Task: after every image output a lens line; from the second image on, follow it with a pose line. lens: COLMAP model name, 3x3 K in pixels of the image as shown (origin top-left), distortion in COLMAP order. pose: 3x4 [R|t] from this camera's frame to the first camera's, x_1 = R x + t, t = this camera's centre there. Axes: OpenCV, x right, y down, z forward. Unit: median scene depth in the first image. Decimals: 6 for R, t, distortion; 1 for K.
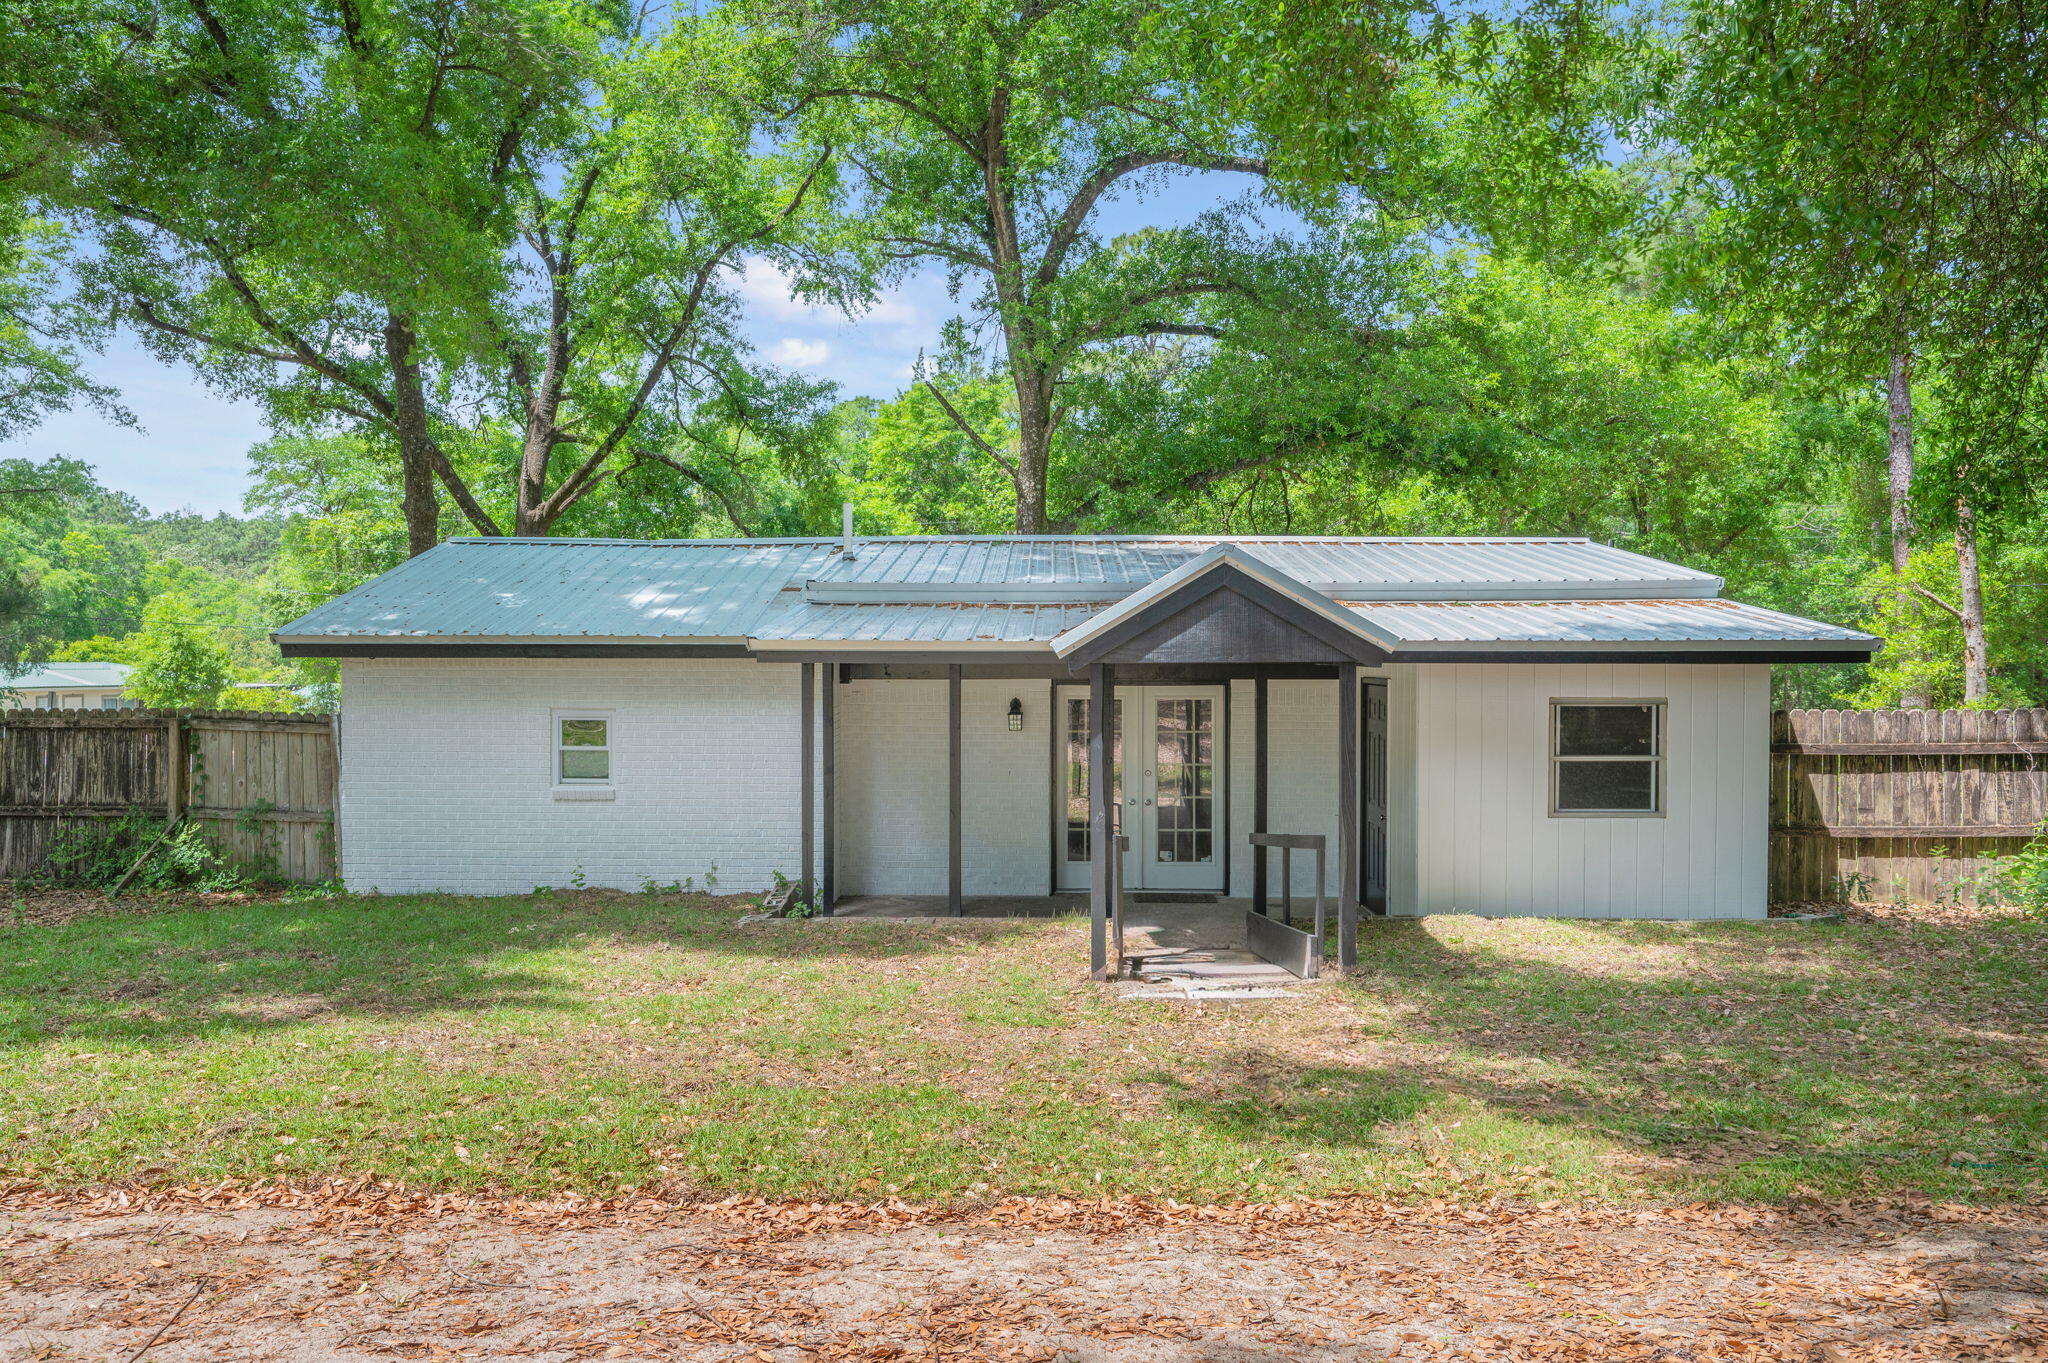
lens RADIAL K [[1421.6, 0, 1024.0], [0, 1421.6, 681.5], [0, 0, 1]] dist [-0.003677, -0.000559]
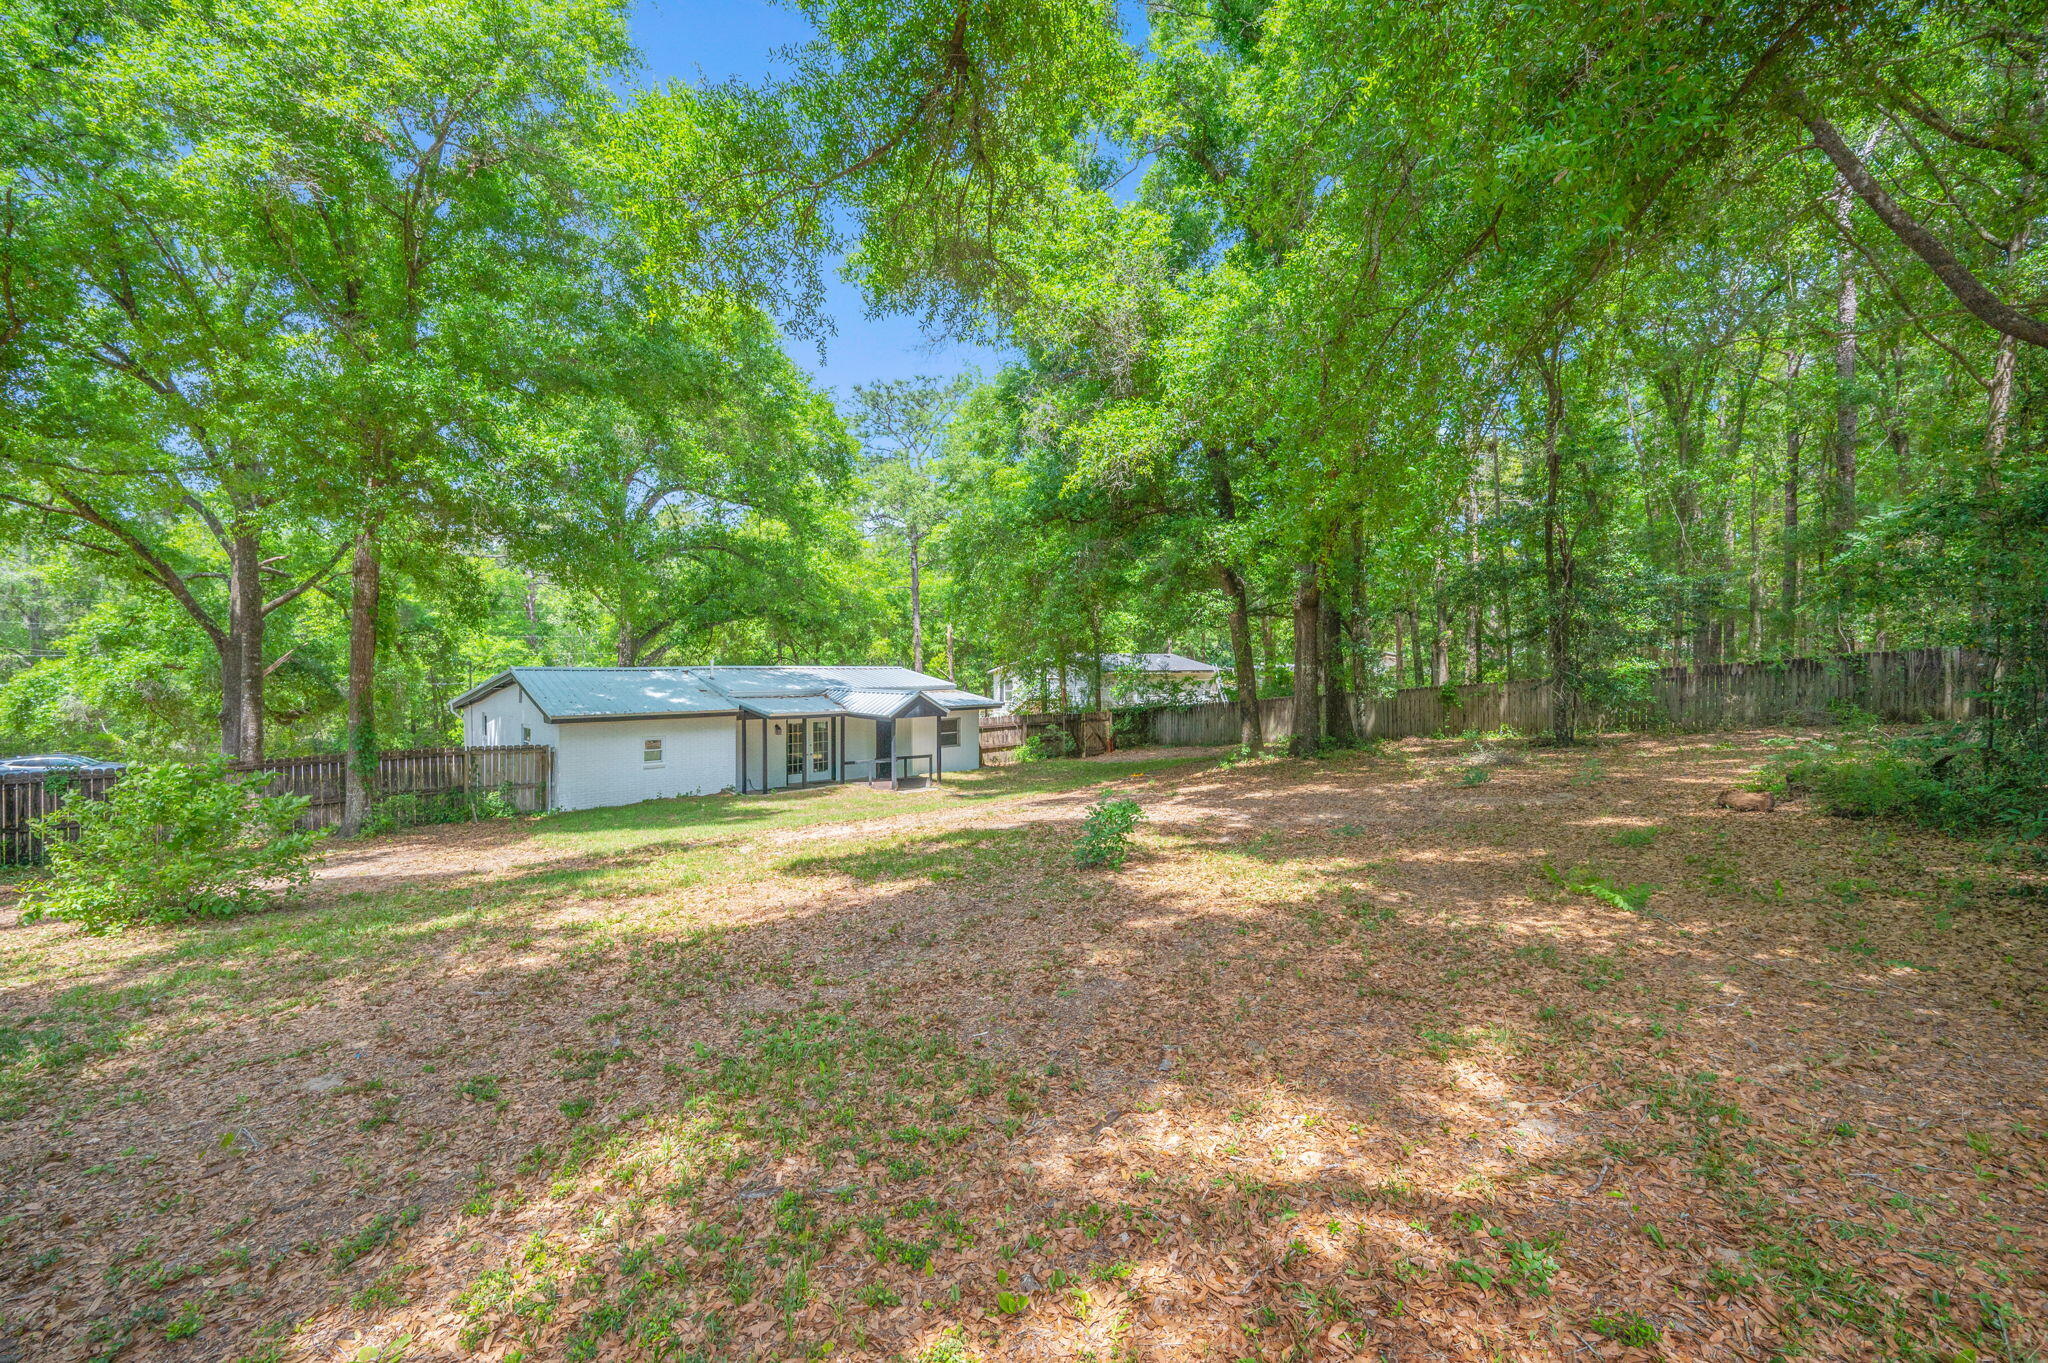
lens RADIAL K [[815.0, 0, 1023.5], [0, 815.0, 652.8], [0, 0, 1]] dist [0.001003, 0.000189]
pose [[0.701125, 0.009329, 0.712977, -0.973125], [0.016063, 0.999454, -0.028874, -0.091404], [-0.712857, 0.031697, 0.700592, -0.704917]]
